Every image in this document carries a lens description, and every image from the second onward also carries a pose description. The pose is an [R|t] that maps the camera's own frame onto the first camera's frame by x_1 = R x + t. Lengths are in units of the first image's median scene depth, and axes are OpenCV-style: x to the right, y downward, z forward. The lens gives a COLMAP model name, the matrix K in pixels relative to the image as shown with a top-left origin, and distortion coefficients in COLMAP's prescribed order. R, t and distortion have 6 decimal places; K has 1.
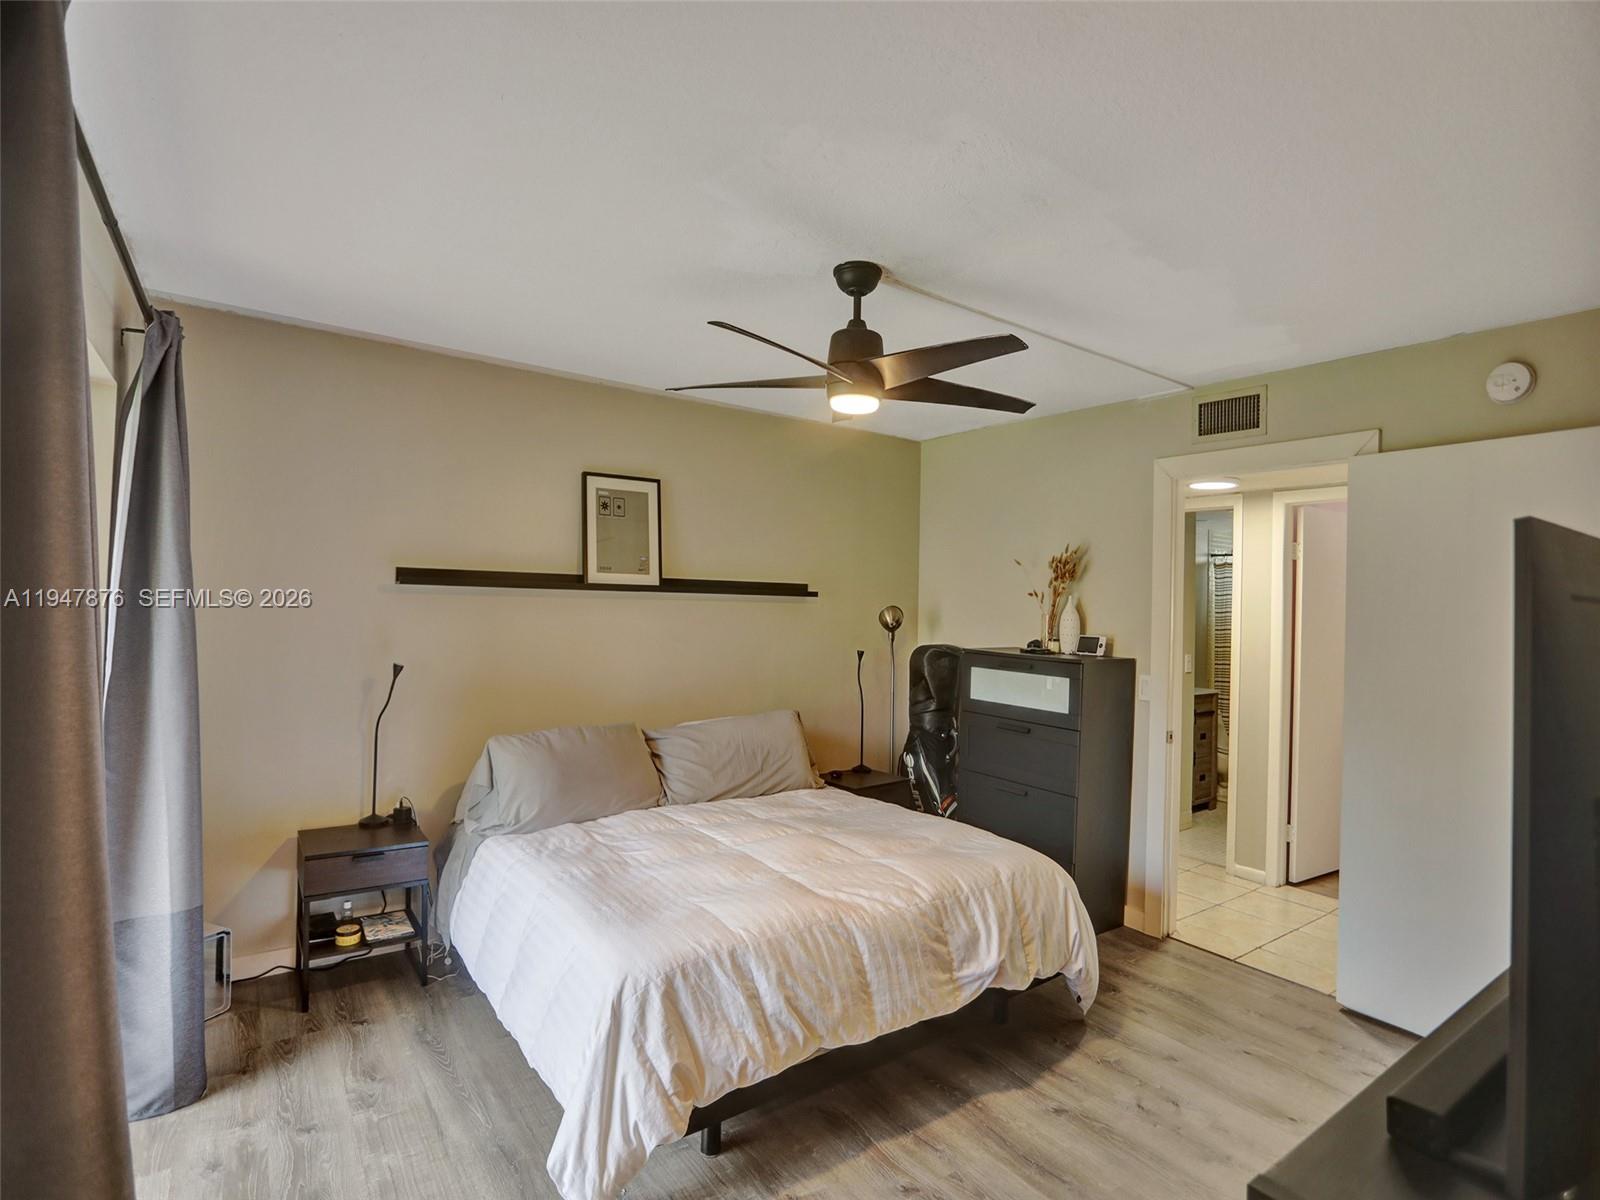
lens RADIAL K [[770.9, 0, 799.5], [0, 770.9, 593.0], [0, 0, 1]] dist [-0.076058, 0.036897]
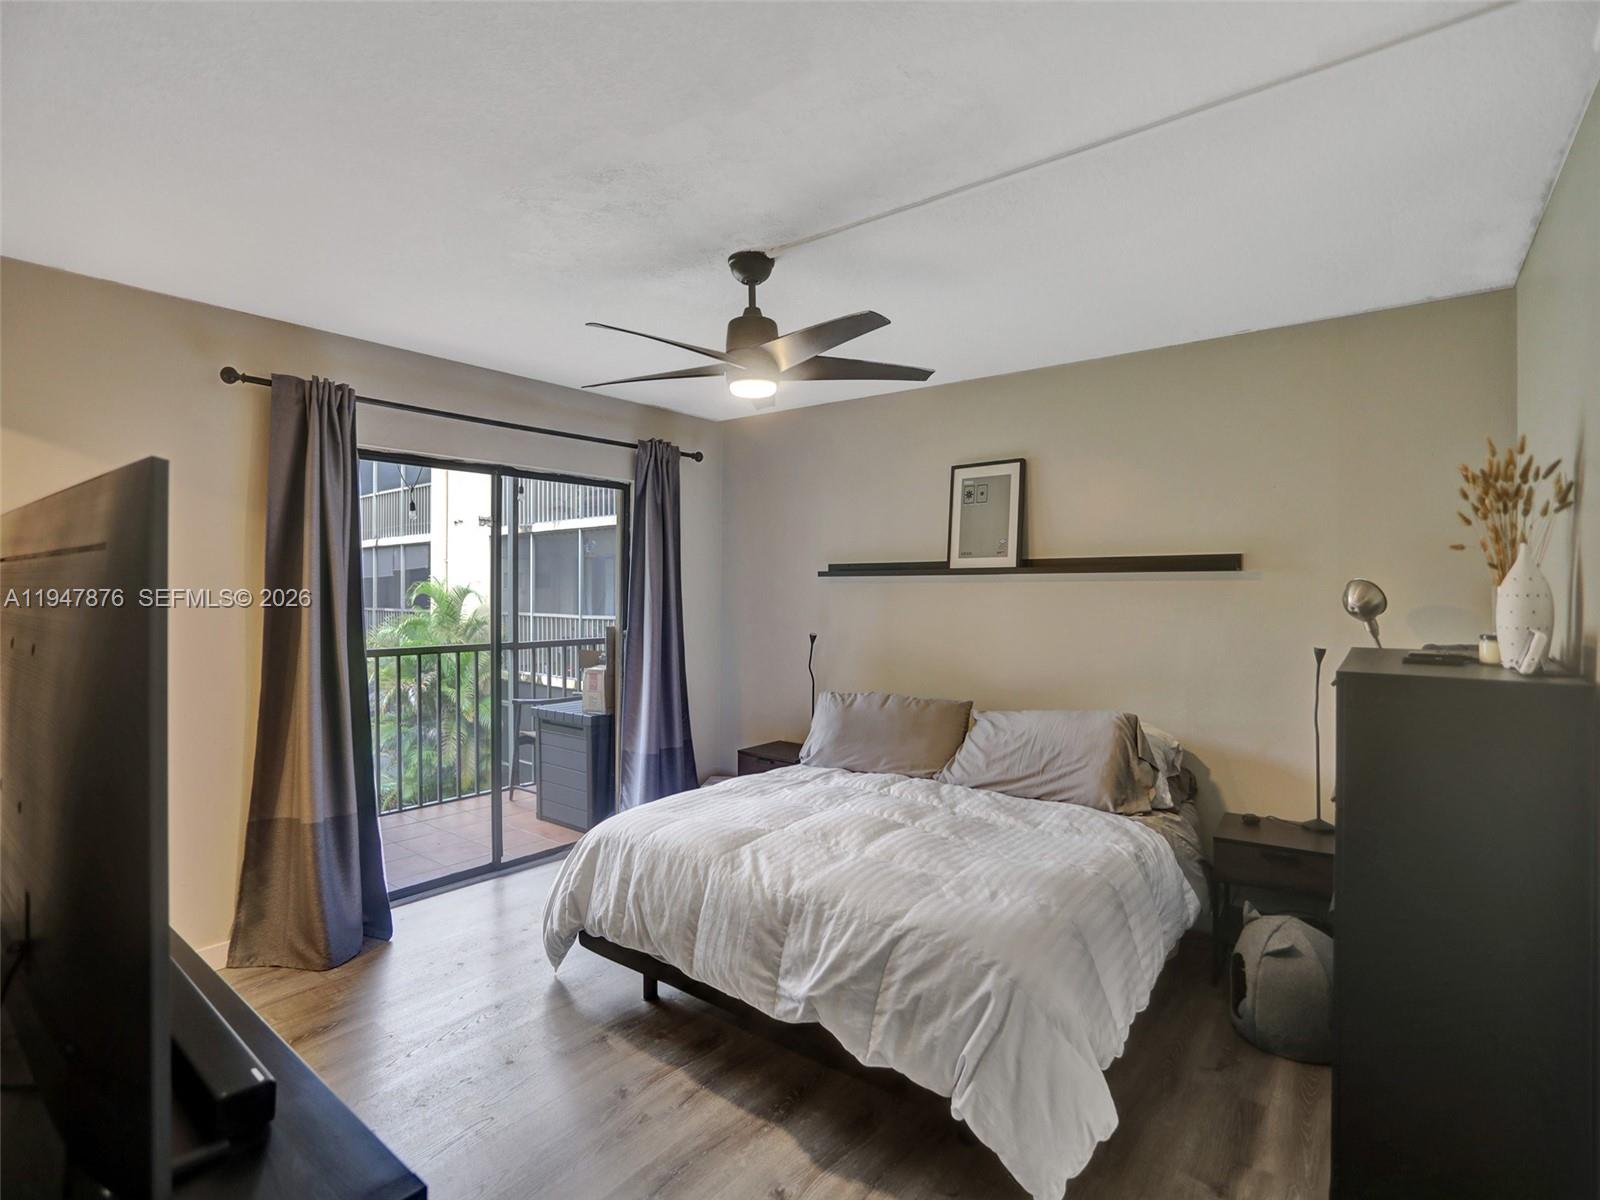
lens RADIAL K [[747.5, 0, 802.5], [0, 747.5, 607.9], [0, 0, 1]] dist [0.015709, -0.000088]
pose [[0.326937, 0.010015, -0.944993, 0.882199], [0.032371, 0.999238, 0.021790, 0.017151], [0.944491, -0.037714, 0.326364, 0.595714]]
